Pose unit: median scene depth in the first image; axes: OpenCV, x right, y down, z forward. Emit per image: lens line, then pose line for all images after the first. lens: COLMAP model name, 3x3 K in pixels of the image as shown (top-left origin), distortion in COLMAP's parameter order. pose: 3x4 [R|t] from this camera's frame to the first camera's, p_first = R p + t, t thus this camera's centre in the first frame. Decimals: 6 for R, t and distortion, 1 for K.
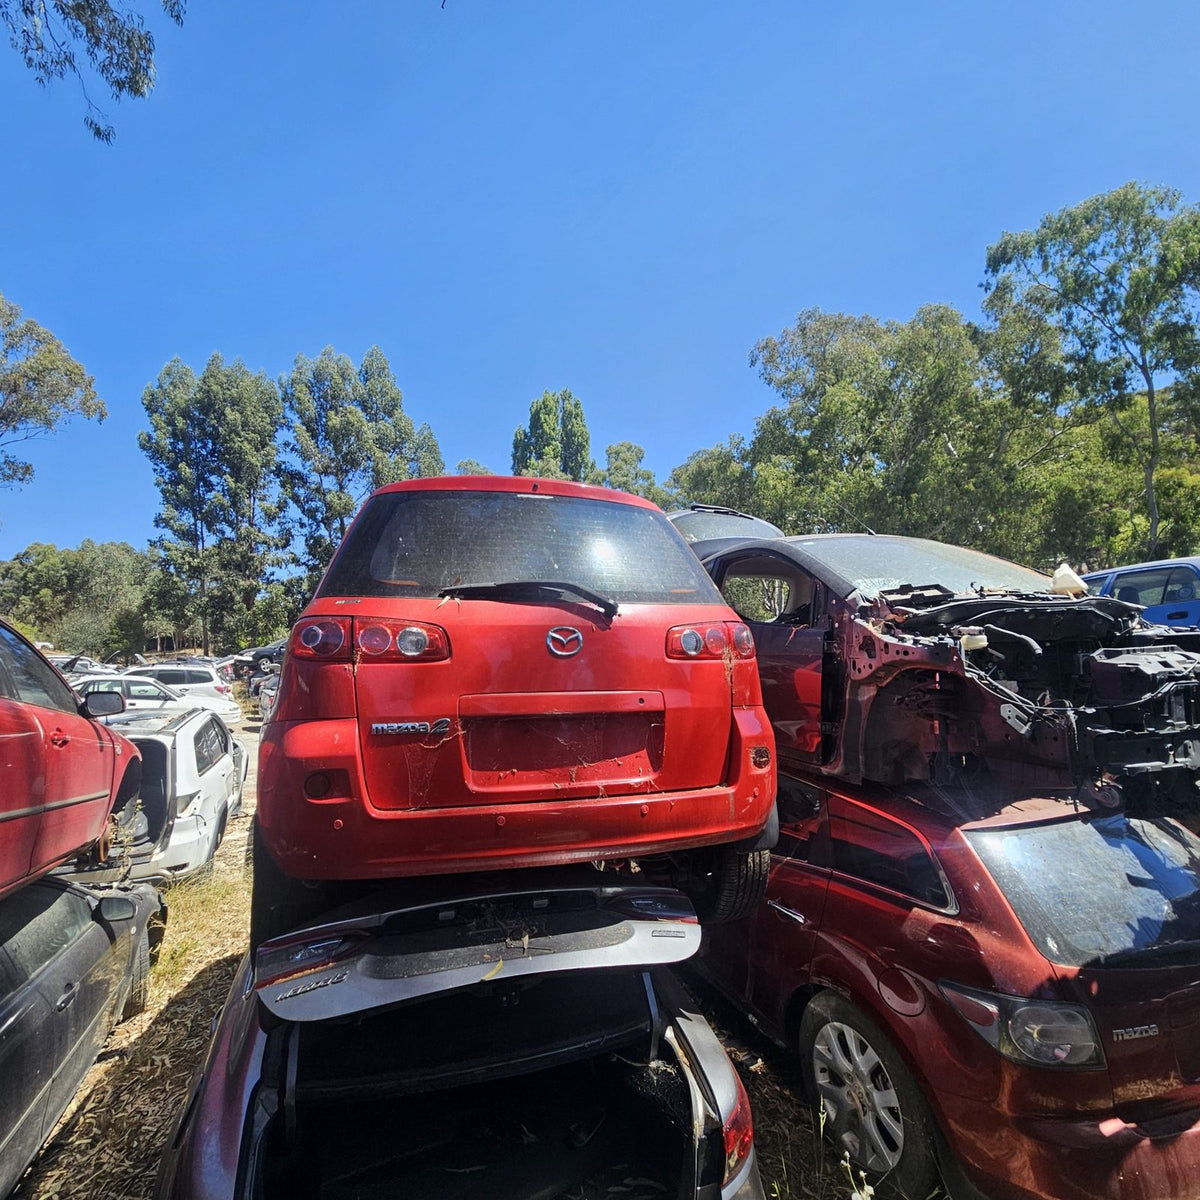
lens RADIAL K [[636.2, 0, 600.0], [0, 636.2, 632.3], [0, 0, 1]] dist [0.002638, 0.001132]
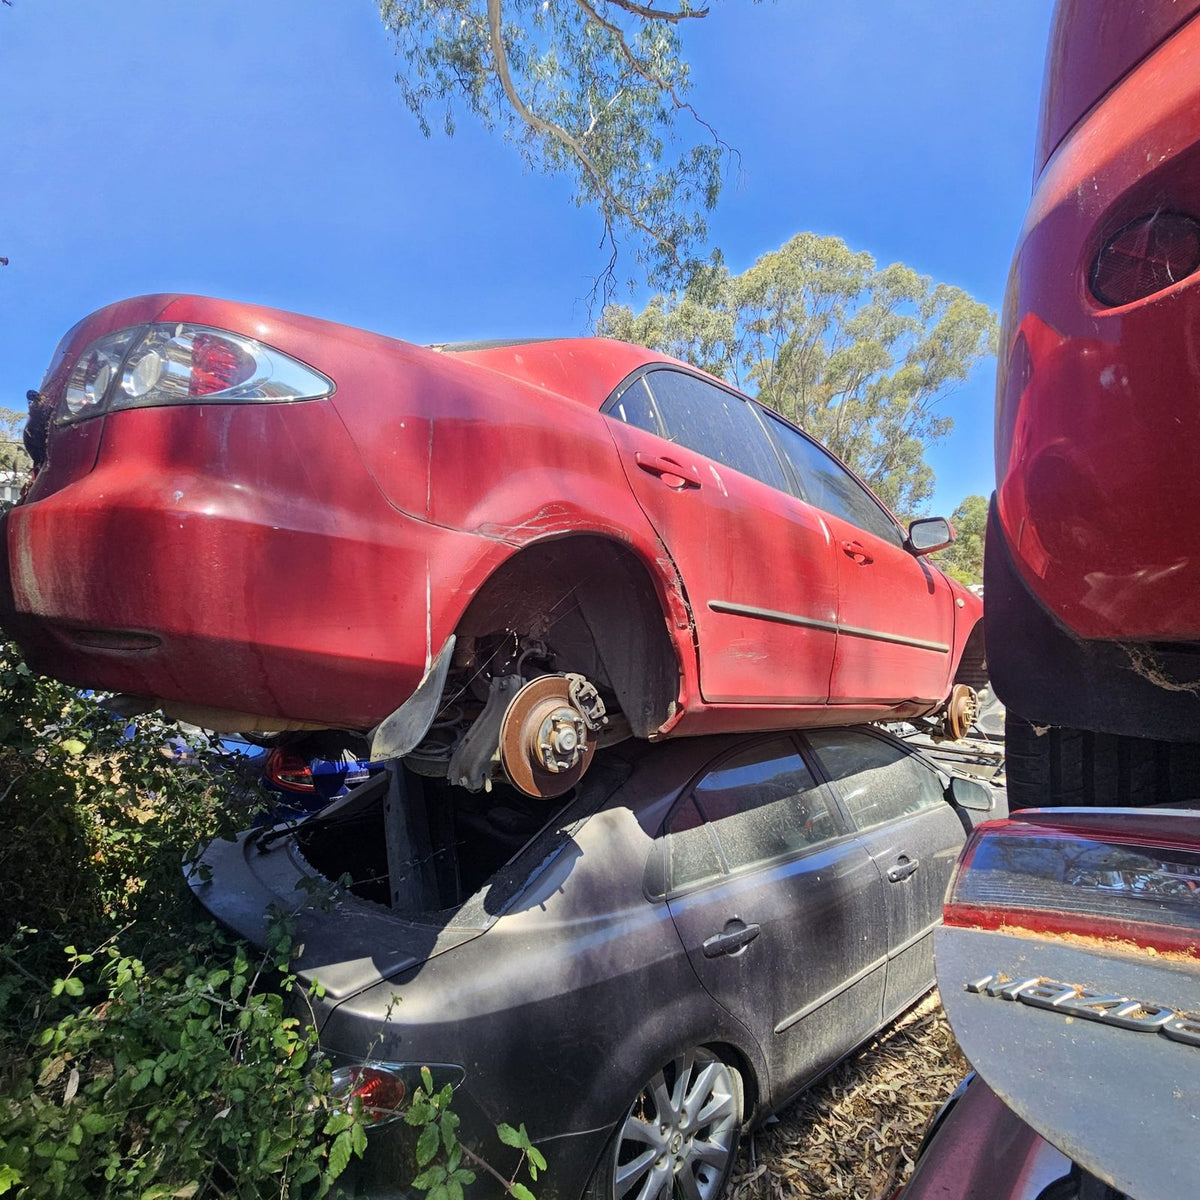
lens RADIAL K [[636.2, 0, 600.0], [0, 636.2, 632.3], [0, 0, 1]] dist [0.002638, 0.001132]
pose [[0.298052, -0.005192, -0.954536, -0.157164], [0.082760, 0.996360, 0.020422, 0.218483], [0.950955, -0.085084, 0.297397, 0.418023]]
